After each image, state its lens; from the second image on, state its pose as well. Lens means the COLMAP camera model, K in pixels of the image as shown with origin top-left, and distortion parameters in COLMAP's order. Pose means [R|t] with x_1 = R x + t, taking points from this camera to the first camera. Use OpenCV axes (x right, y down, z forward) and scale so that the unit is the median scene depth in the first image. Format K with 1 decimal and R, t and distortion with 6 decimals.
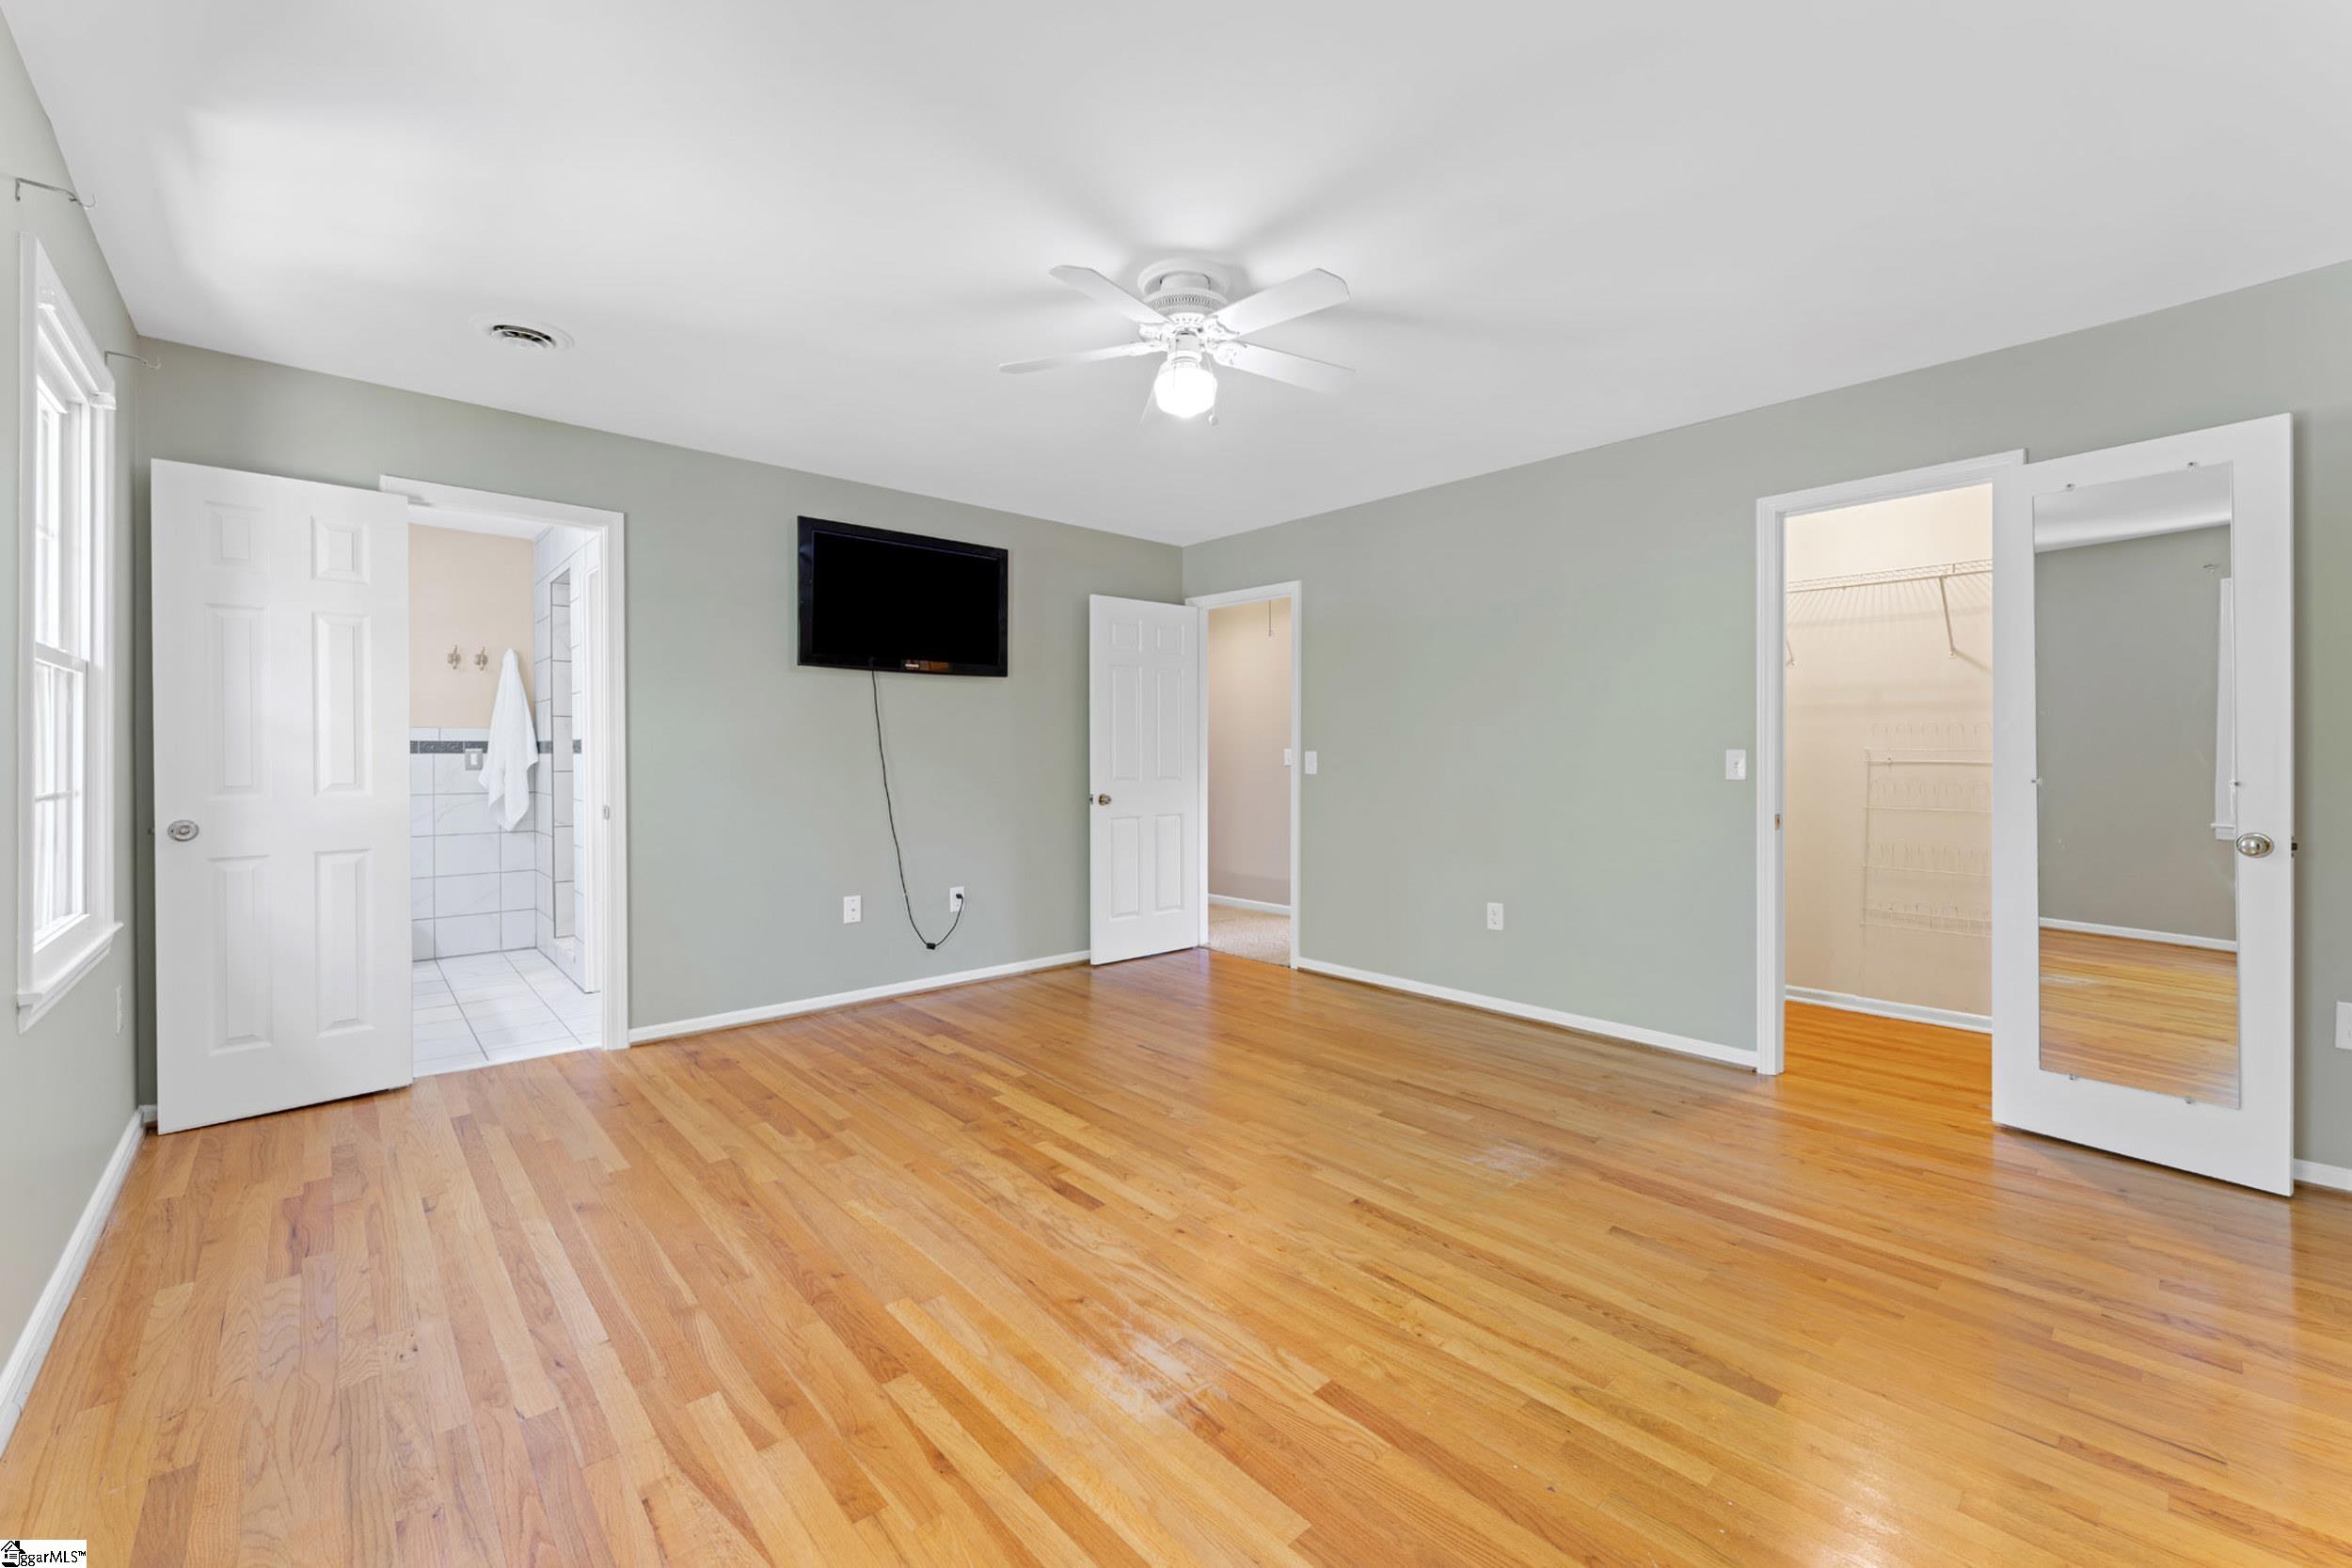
lens RADIAL K [[946.8, 0, 1167.8], [0, 946.8, 765.8], [0, 0, 1]] dist [0.000820, -0.001021]
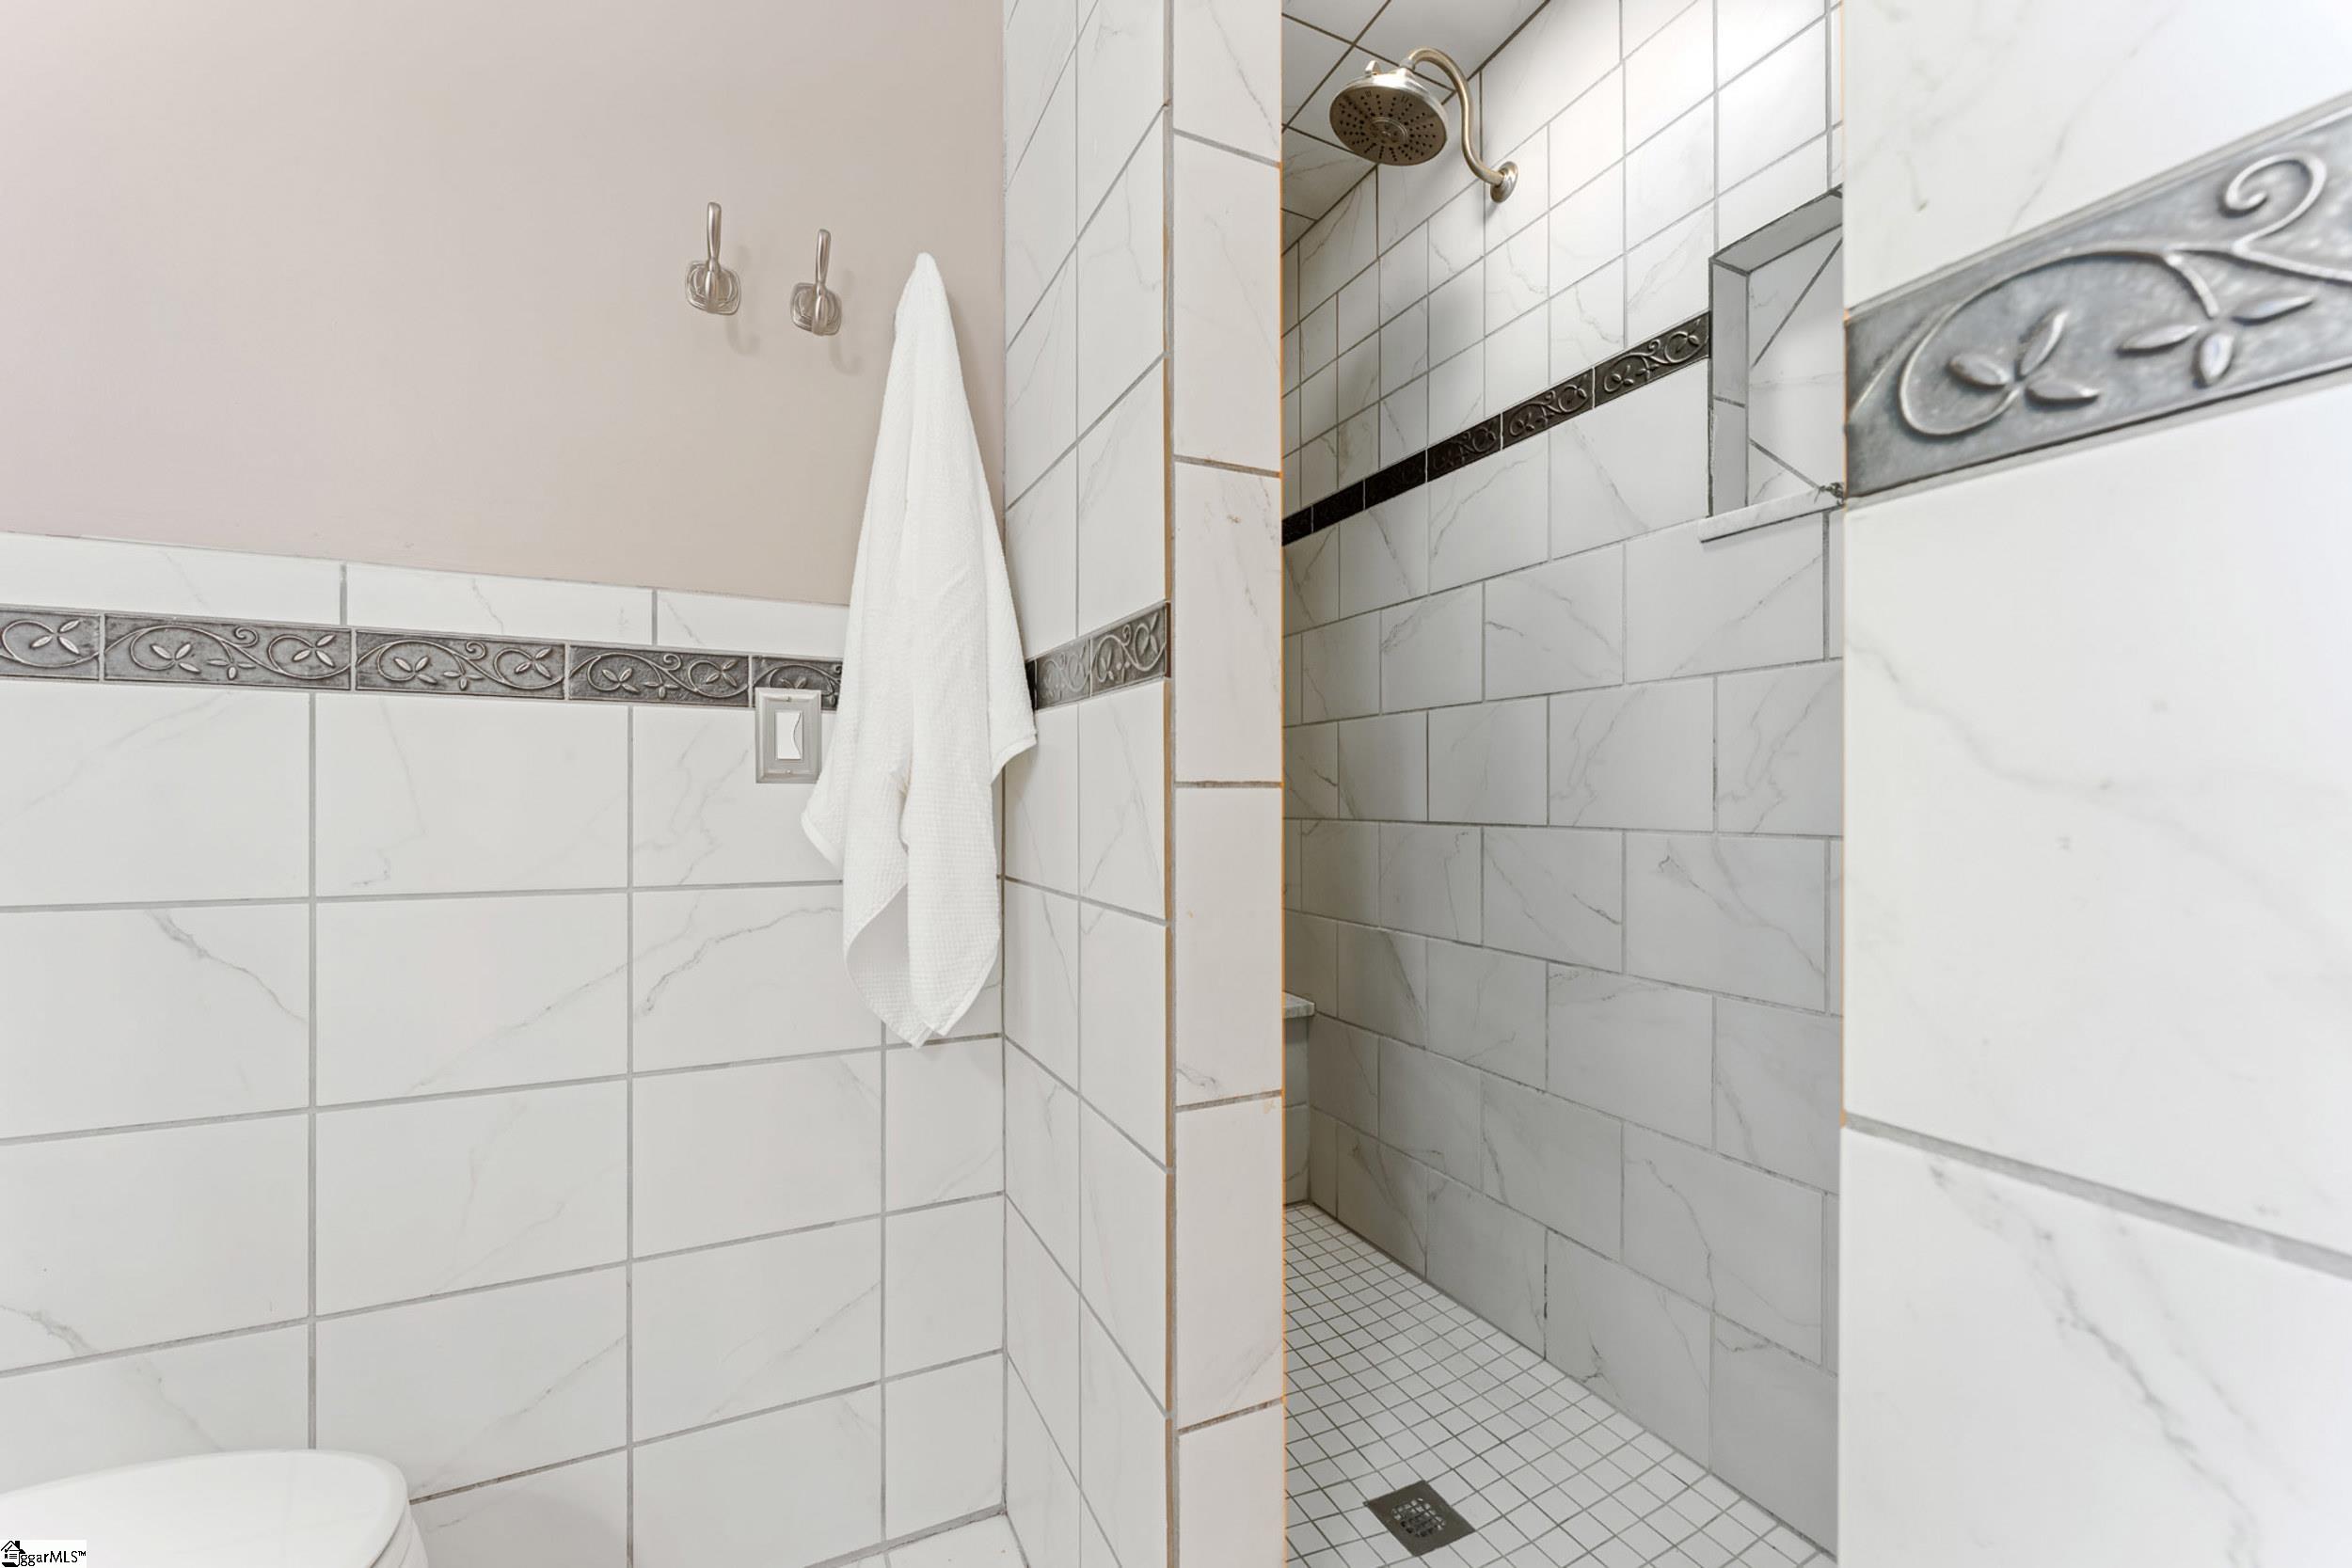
lens RADIAL K [[946.8, 0, 1161.0], [0, 946.8, 802.7], [0, 0, 1]] dist [0.000820, -0.001021]
pose [[0.959162, 0.003837, -0.282832, -0.583616], [-0.004021, 0.999992, -0.000071, 0.009215], [0.282829, 0.001205, 0.959170, 0.809102]]
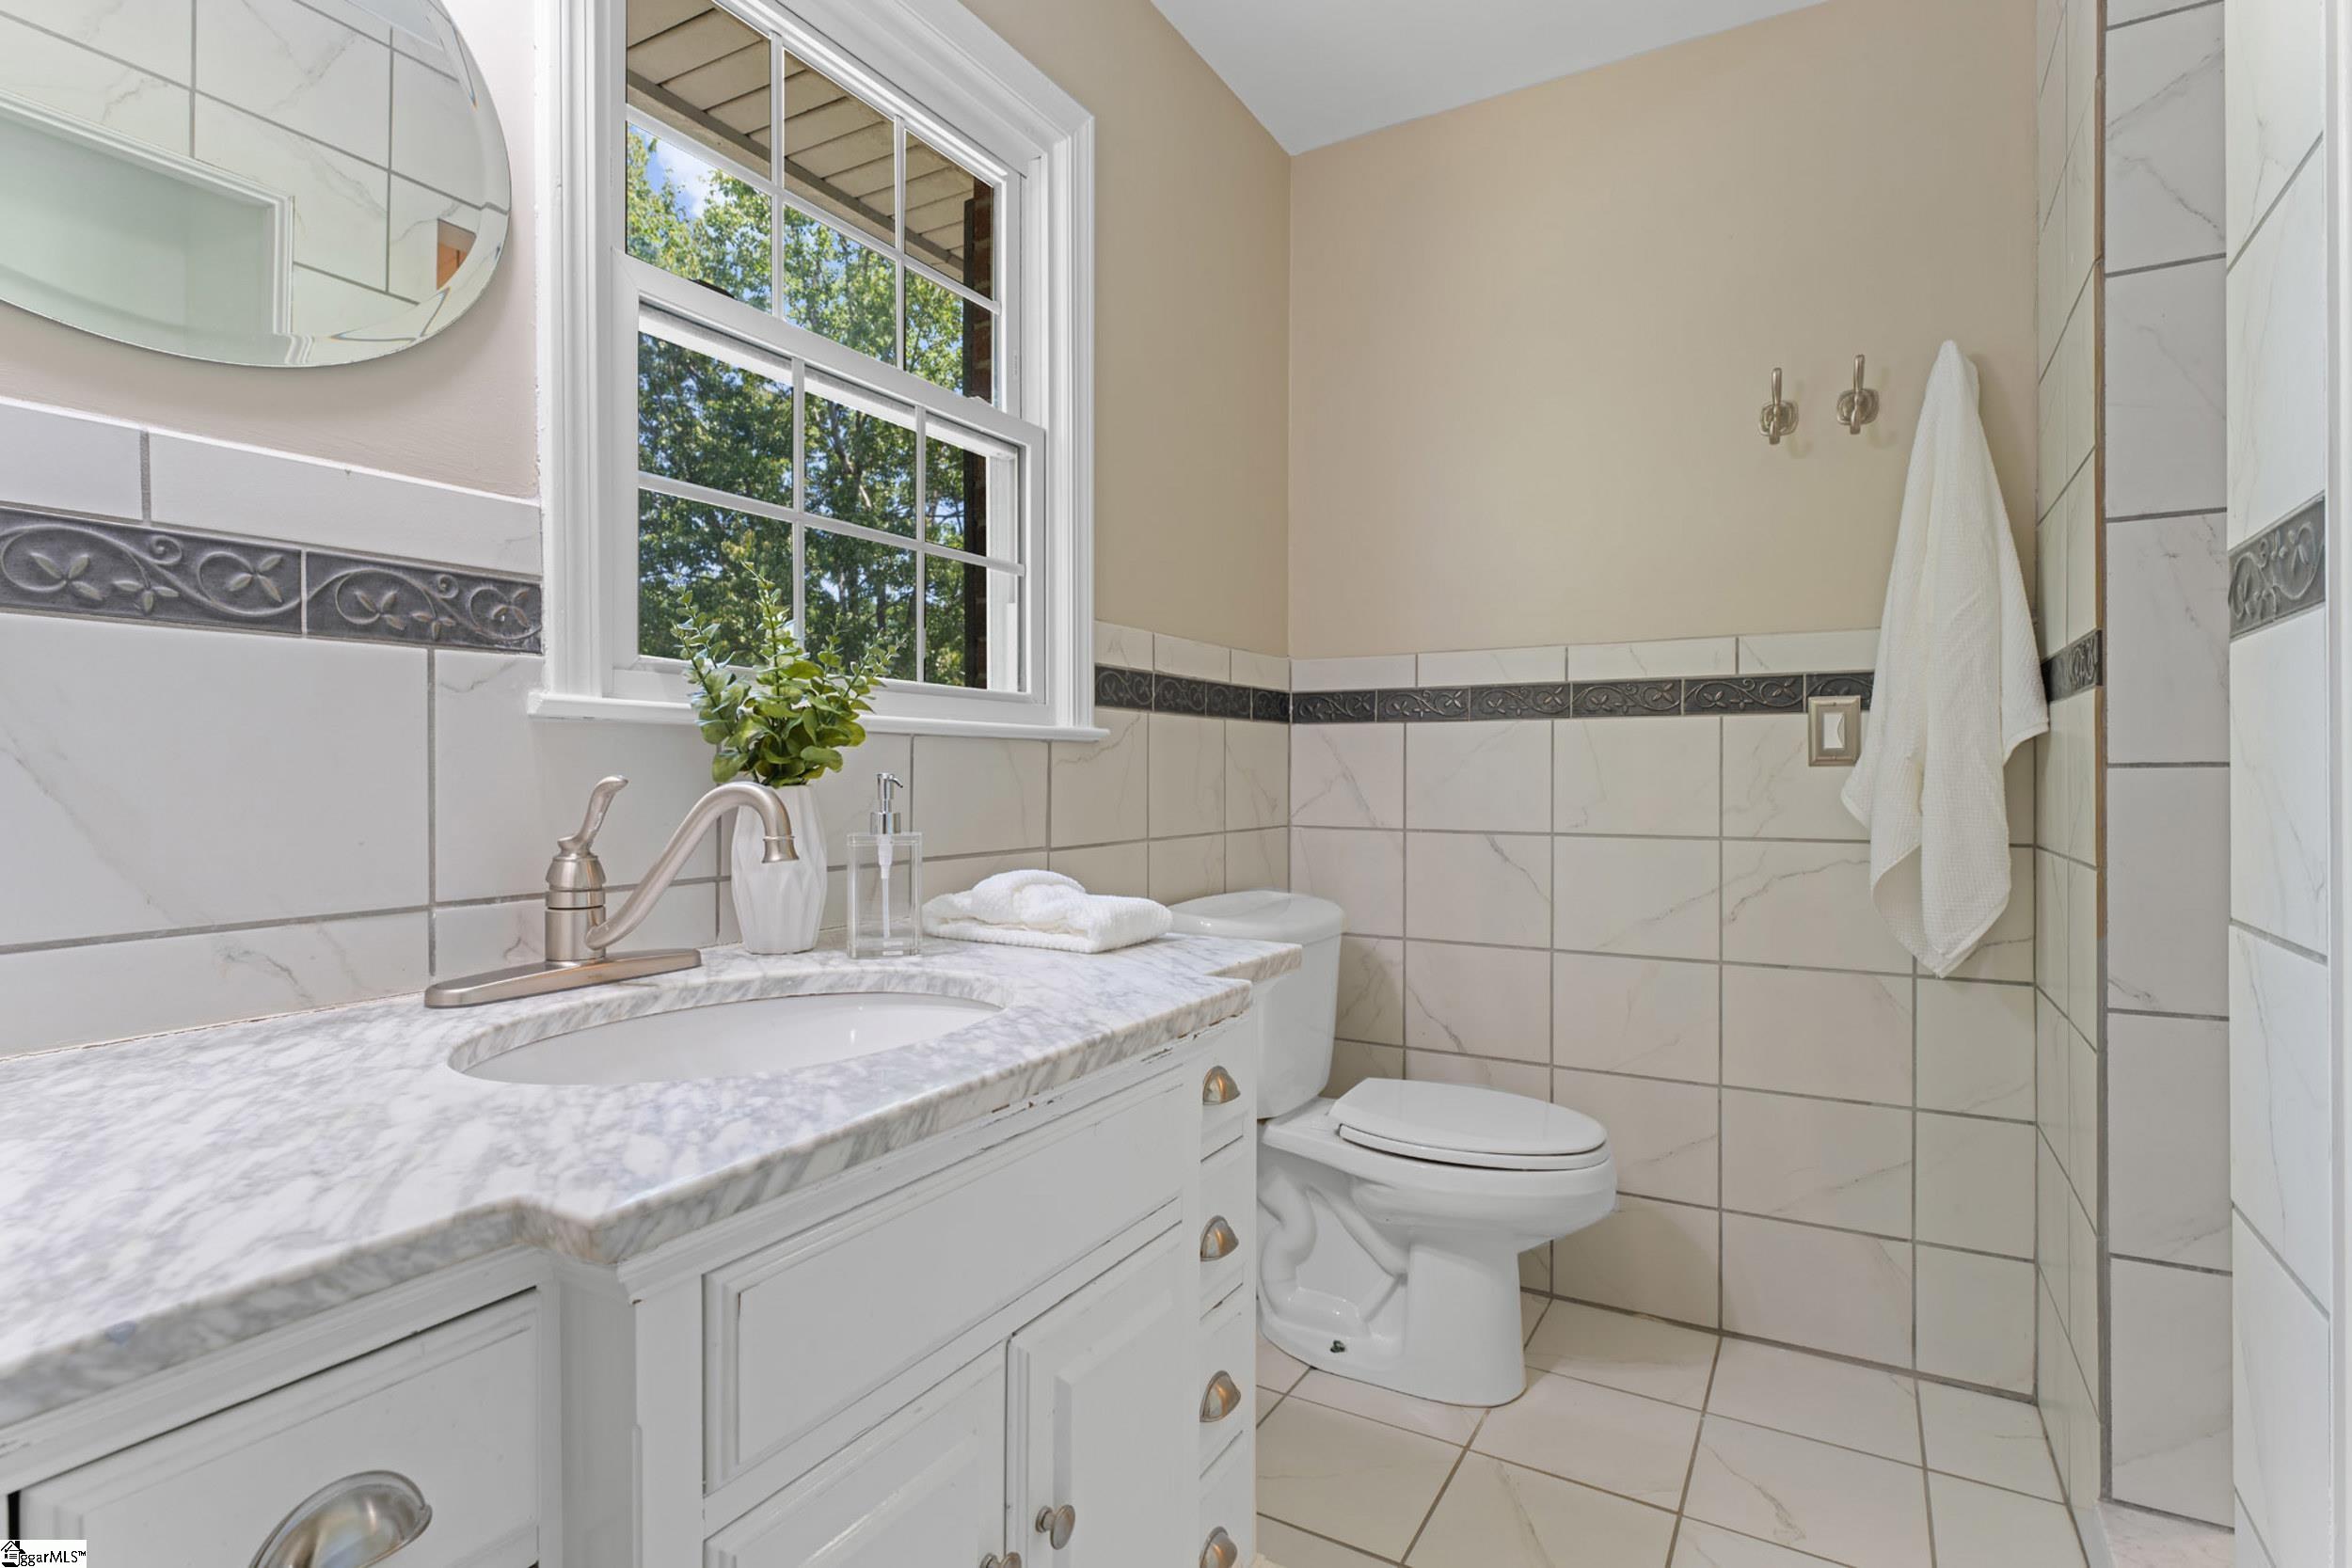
lens RADIAL K [[1179.6, 0, 1174.1], [0, 1179.6, 786.1], [0, 0, 1]] dist [-0.000511, 0.000861]
pose [[0.316323, 0.005858, -0.948633, -0.436412], [-0.003936, 0.999980, 0.004863, 0.010343], [0.948643, 0.002195, 0.316340, 0.676099]]
